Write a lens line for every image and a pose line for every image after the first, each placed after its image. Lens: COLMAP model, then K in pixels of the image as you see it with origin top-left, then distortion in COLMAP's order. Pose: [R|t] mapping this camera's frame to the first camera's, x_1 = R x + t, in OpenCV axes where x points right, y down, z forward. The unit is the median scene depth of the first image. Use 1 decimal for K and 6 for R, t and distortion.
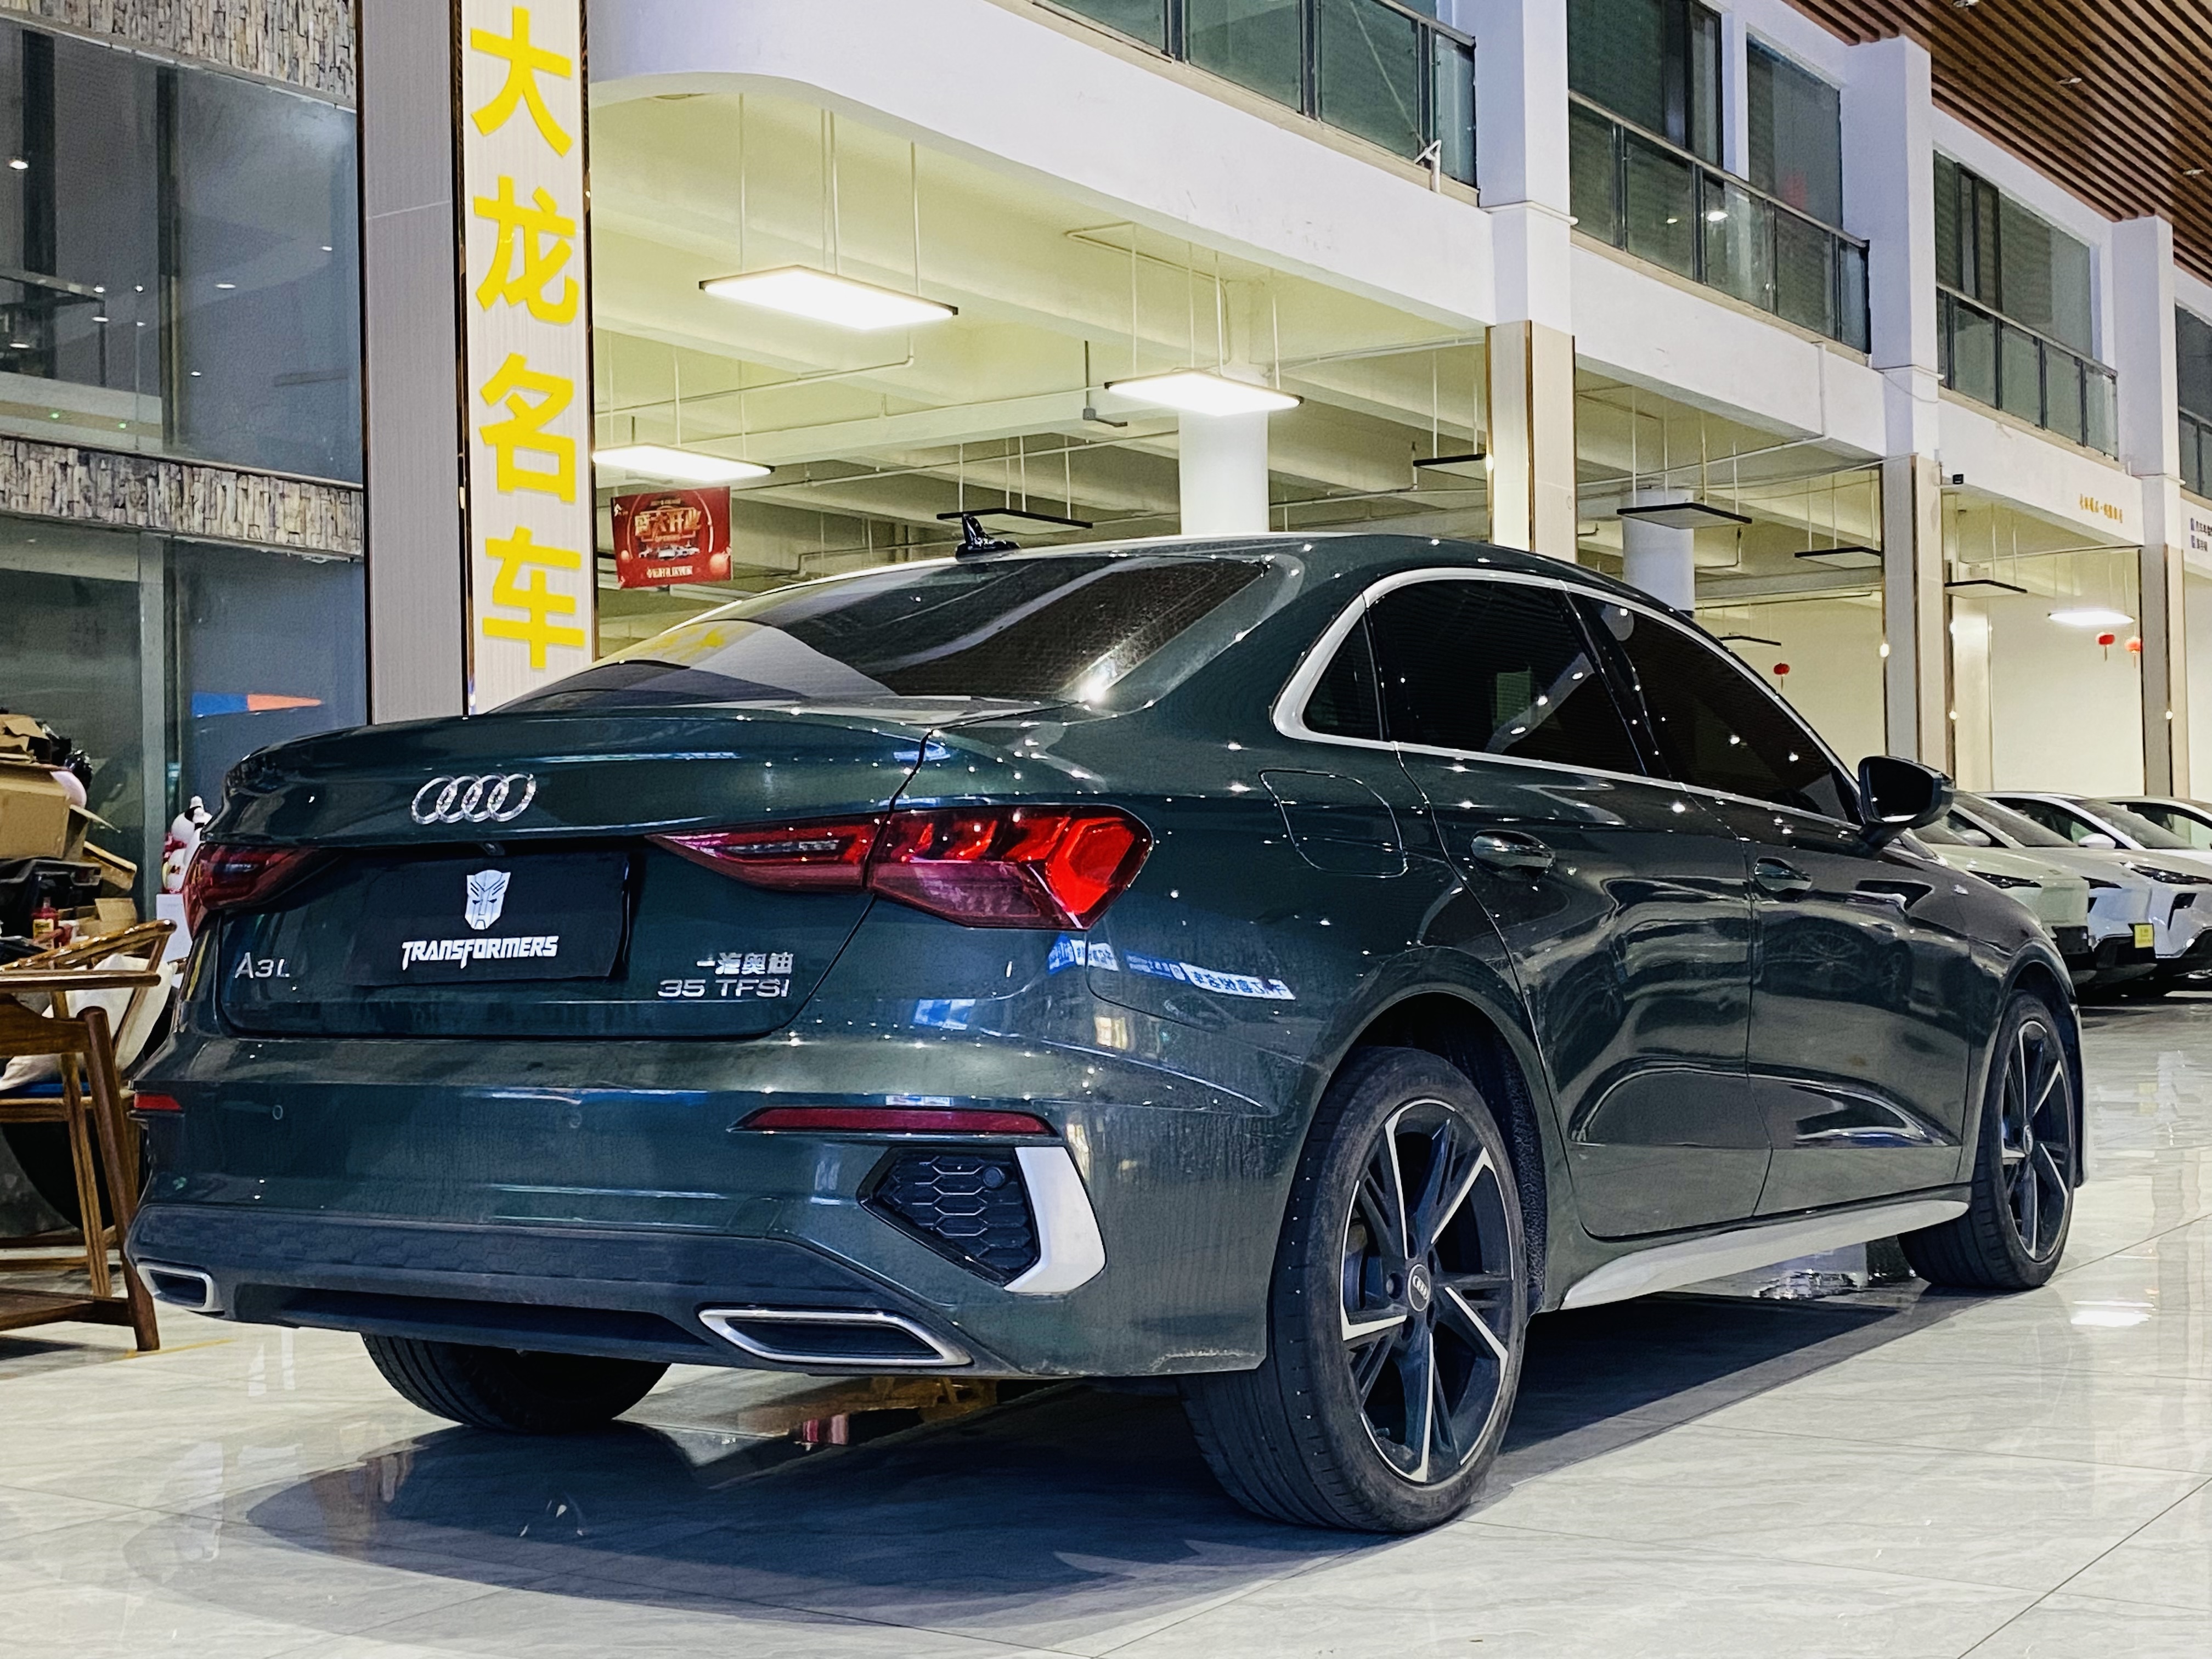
lens RADIAL K [[2900.7, 0, 1124.4], [0, 2900.7, 817.9], [0, 0, 1]] dist [0.038934, 0.000000]
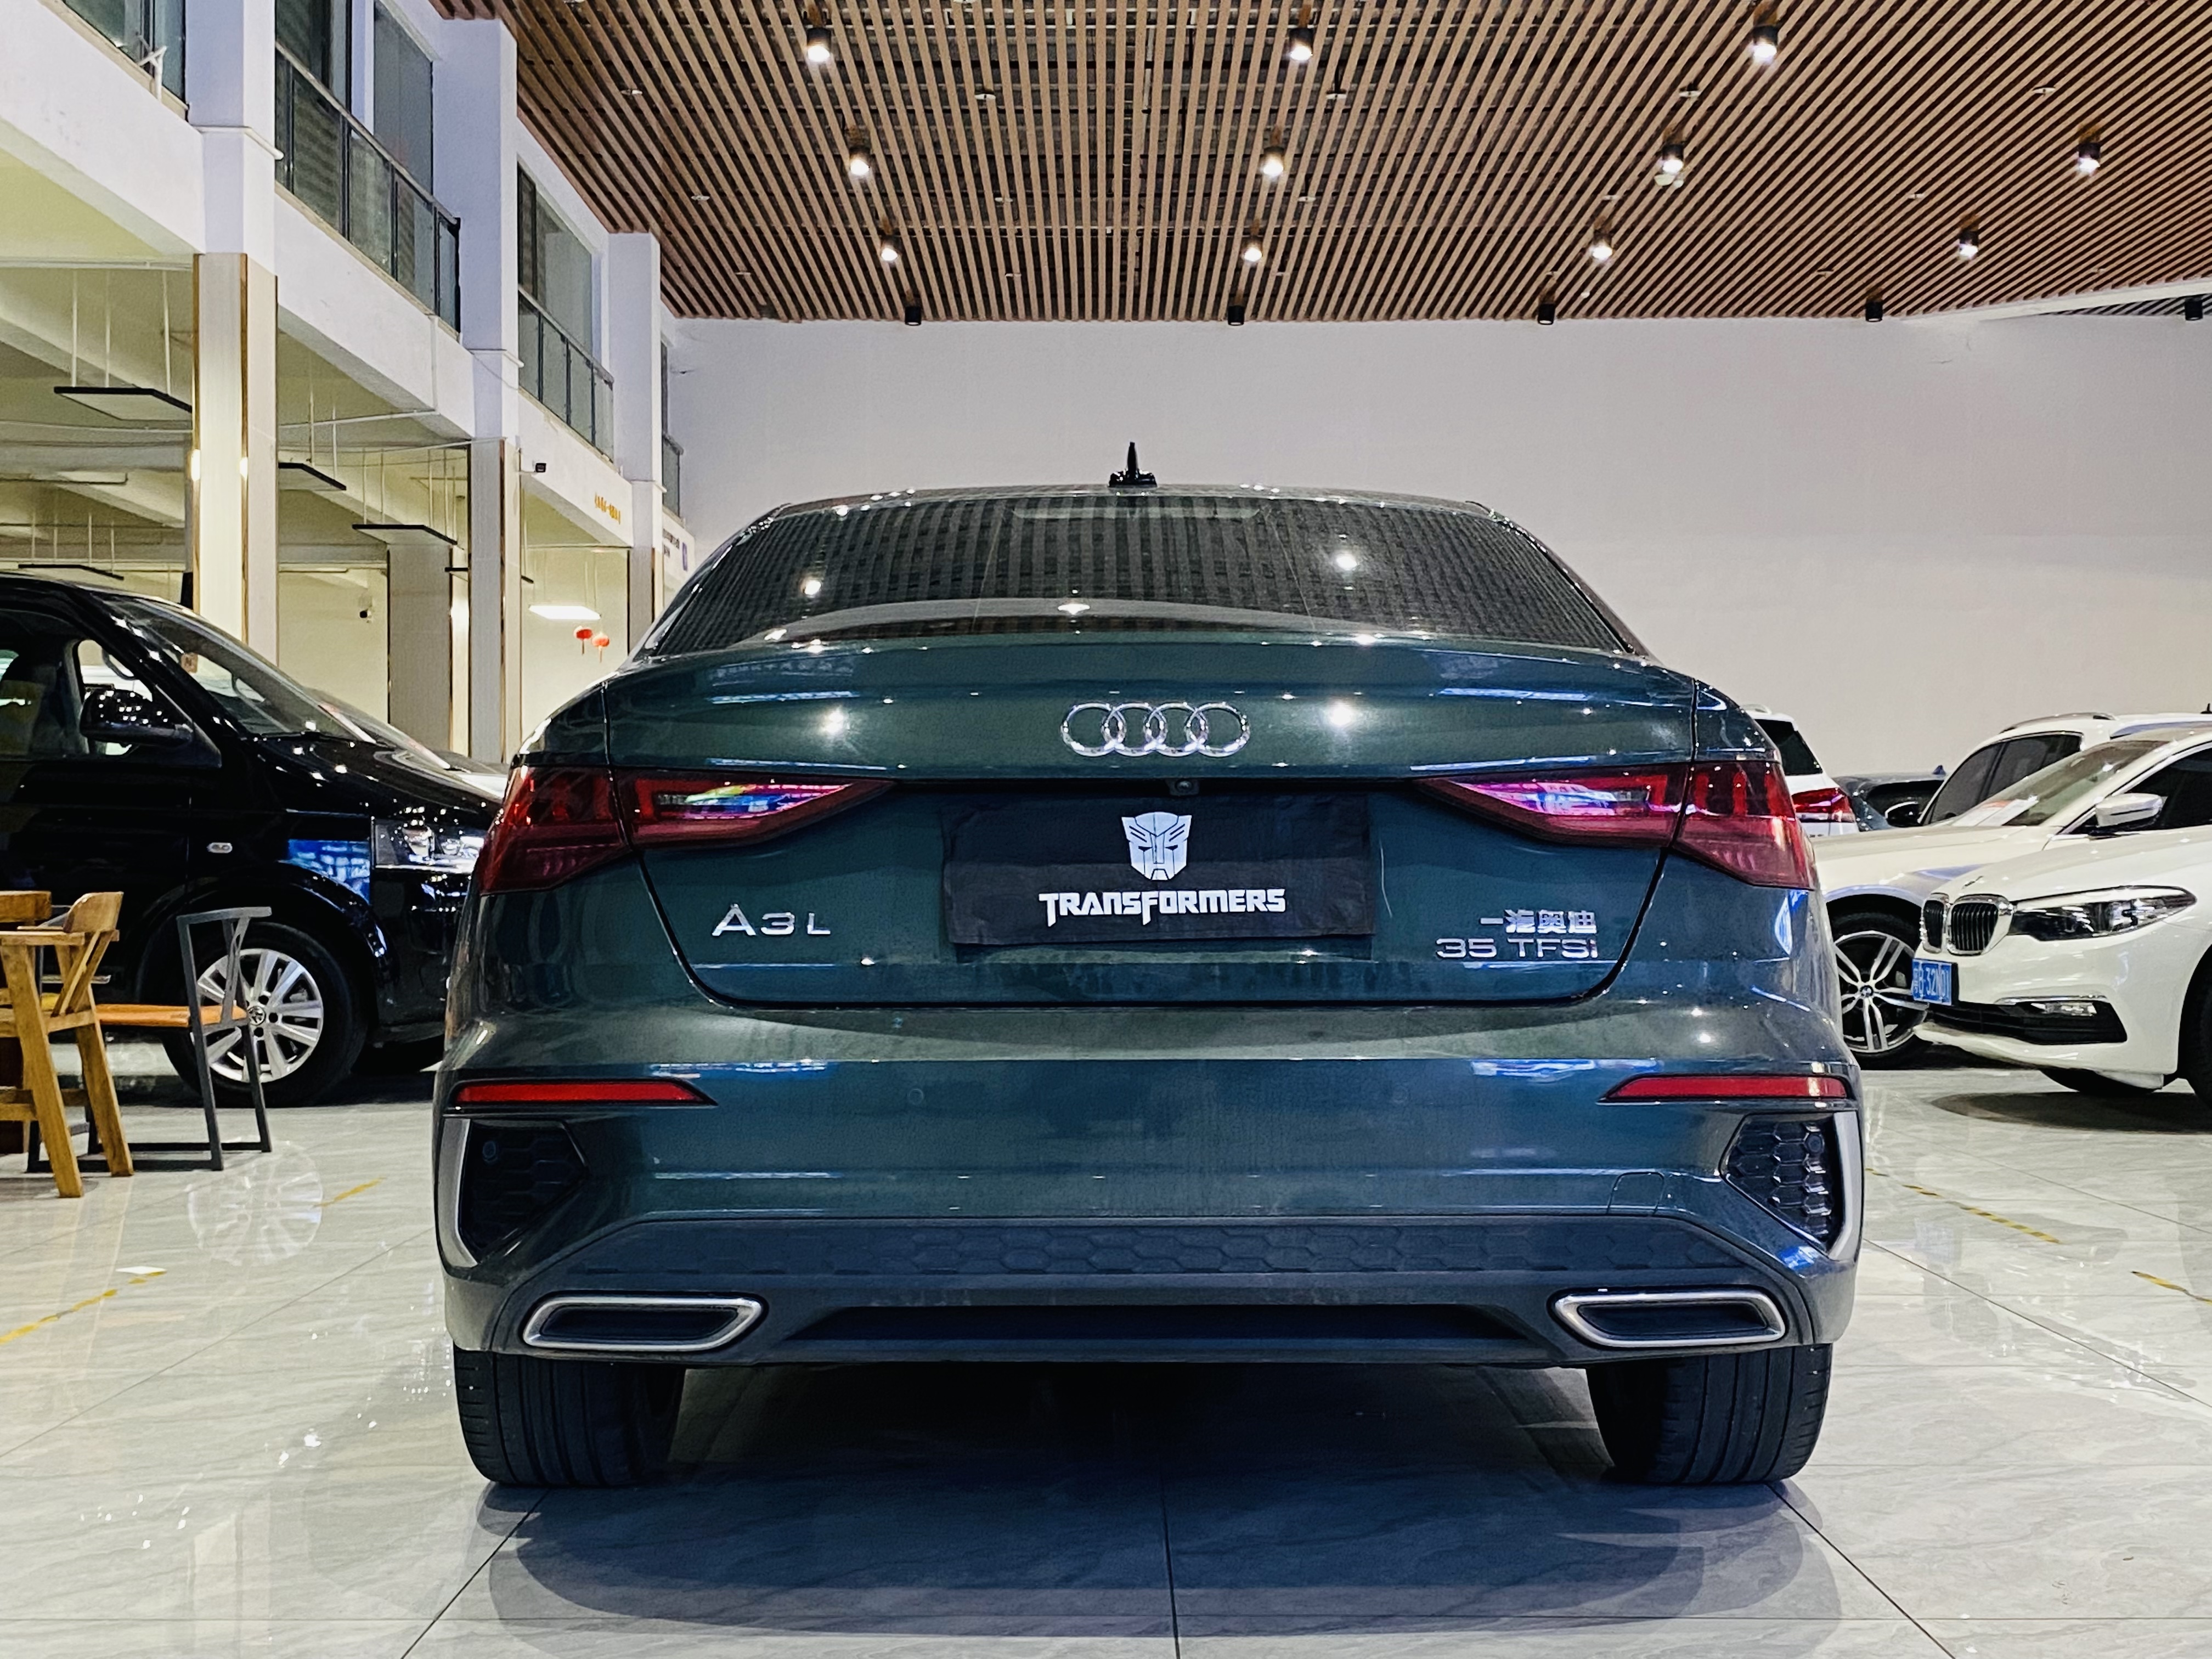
lens RADIAL K [[2900.7, 0, 1102.3], [0, 2900.7, 845.2], [0, 0, 1]] dist [0.038934, 0.000000]
pose [[0.834170, 0.025994, 0.550895, -0.710932], [-0.034516, 0.999391, 0.005107, 0.024150], [-0.550427, -0.023275, 0.834559, 0.286932]]
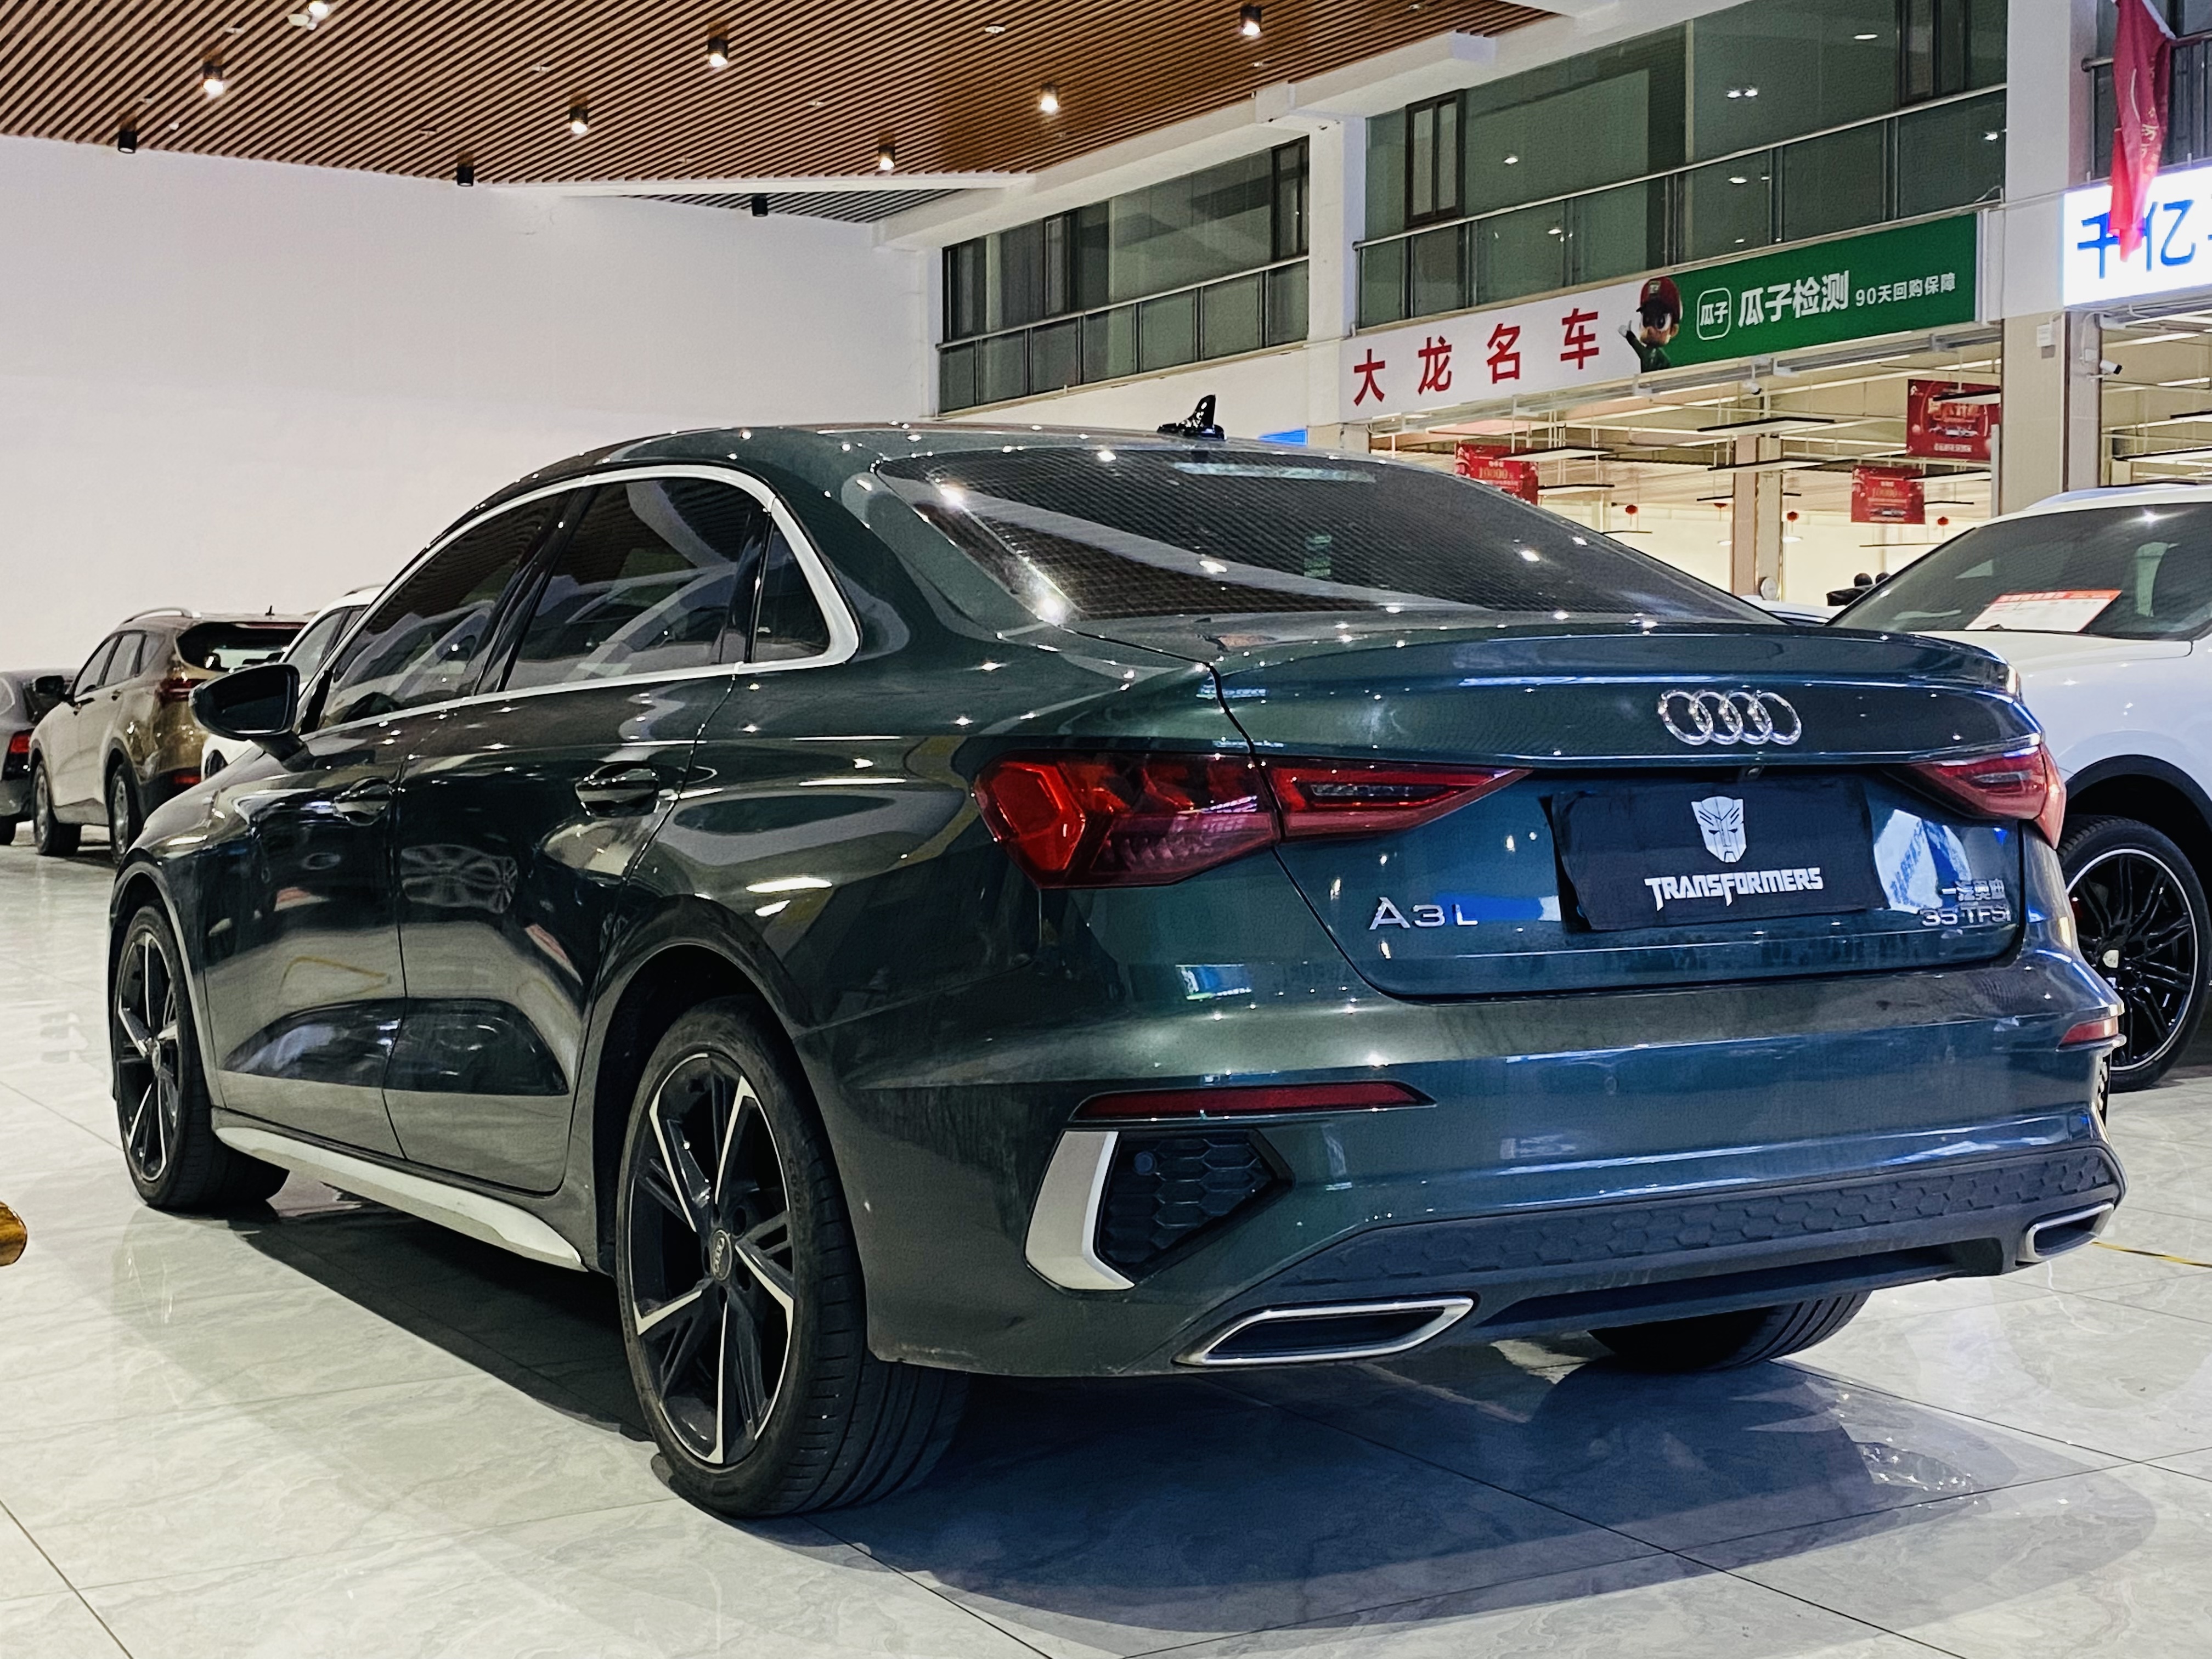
lens RADIAL K [[2900.7, 0, 1102.1], [0, 2900.7, 845.7], [0, 0, 1]] dist [0.038934, 0.000000]
pose [[0.439176, -0.014837, 0.898278, -1.119808], [-0.039027, 0.998605, 0.035574, 0.008569], [-0.897553, -0.050681, 0.437985, 0.776835]]
